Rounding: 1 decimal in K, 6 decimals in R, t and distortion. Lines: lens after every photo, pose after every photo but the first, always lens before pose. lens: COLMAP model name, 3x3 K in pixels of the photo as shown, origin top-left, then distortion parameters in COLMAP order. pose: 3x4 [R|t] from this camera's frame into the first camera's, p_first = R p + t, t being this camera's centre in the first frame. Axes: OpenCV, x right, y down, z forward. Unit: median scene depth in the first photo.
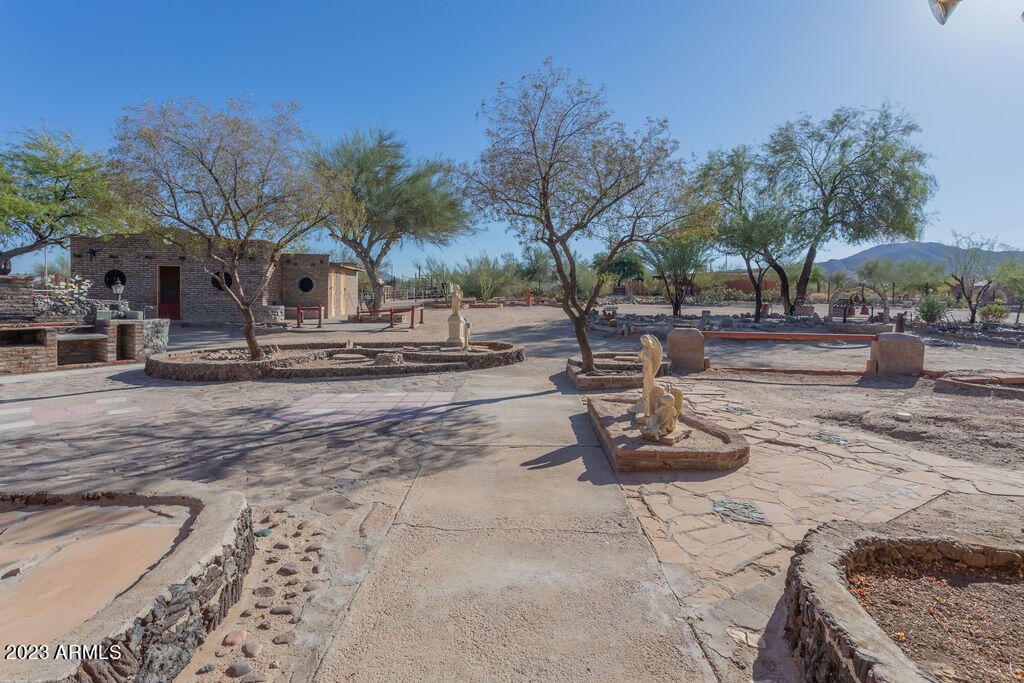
lens RADIAL K [[505.8, 0, 507.0], [0, 505.8, 310.1], [0, 0, 1]] dist [0.002973, 0.000143]
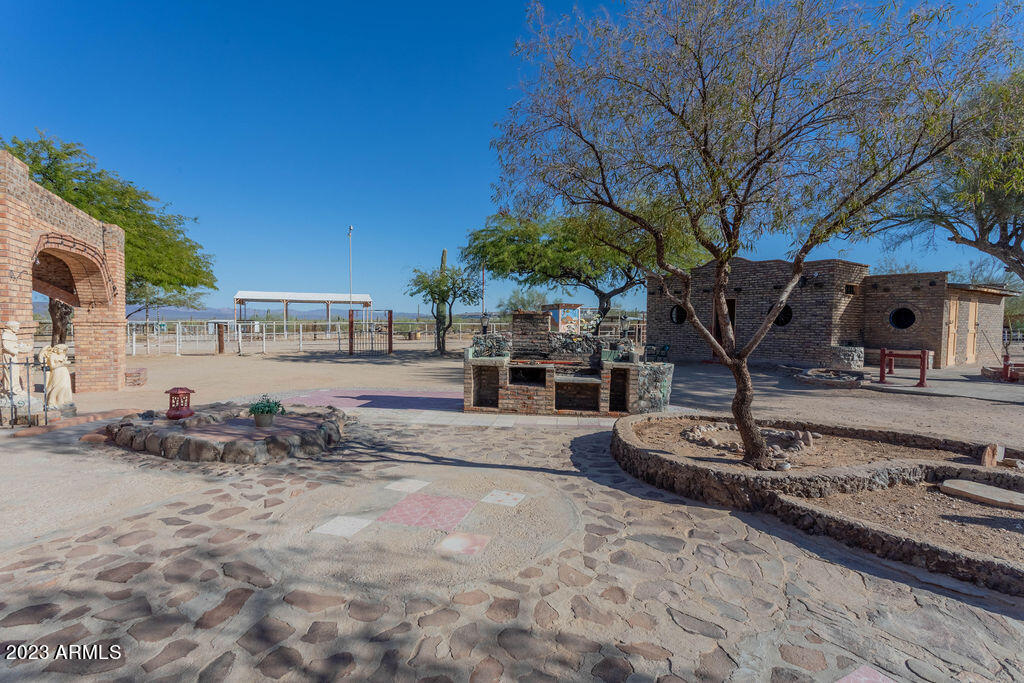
lens RADIAL K [[477.7, 0, 514.8], [0, 477.7, 337.5], [0, 0, 1]] dist [0.001748, 0.003914]
pose [[0.479397, 0.027714, -0.877161, -0.079643], [-0.038290, 0.999210, 0.010643, -0.011051], [0.876763, 0.028484, 0.480079, 0.233377]]
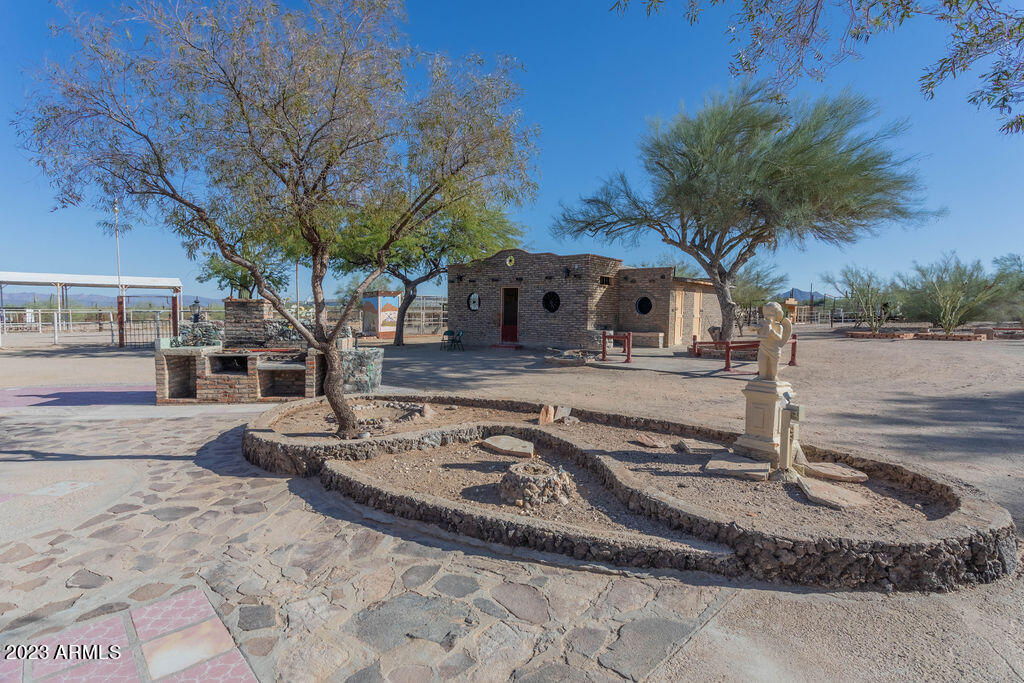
lens RADIAL K [[477.7, 0, 511.4], [0, 477.7, 337.3], [0, 0, 1]] dist [0.001748, 0.003914]
pose [[0.696681, 0.040162, -0.716256, 0.014458], [-0.028966, 0.999192, 0.027853, -0.015080], [0.716796, 0.001342, 0.697282, 0.322468]]
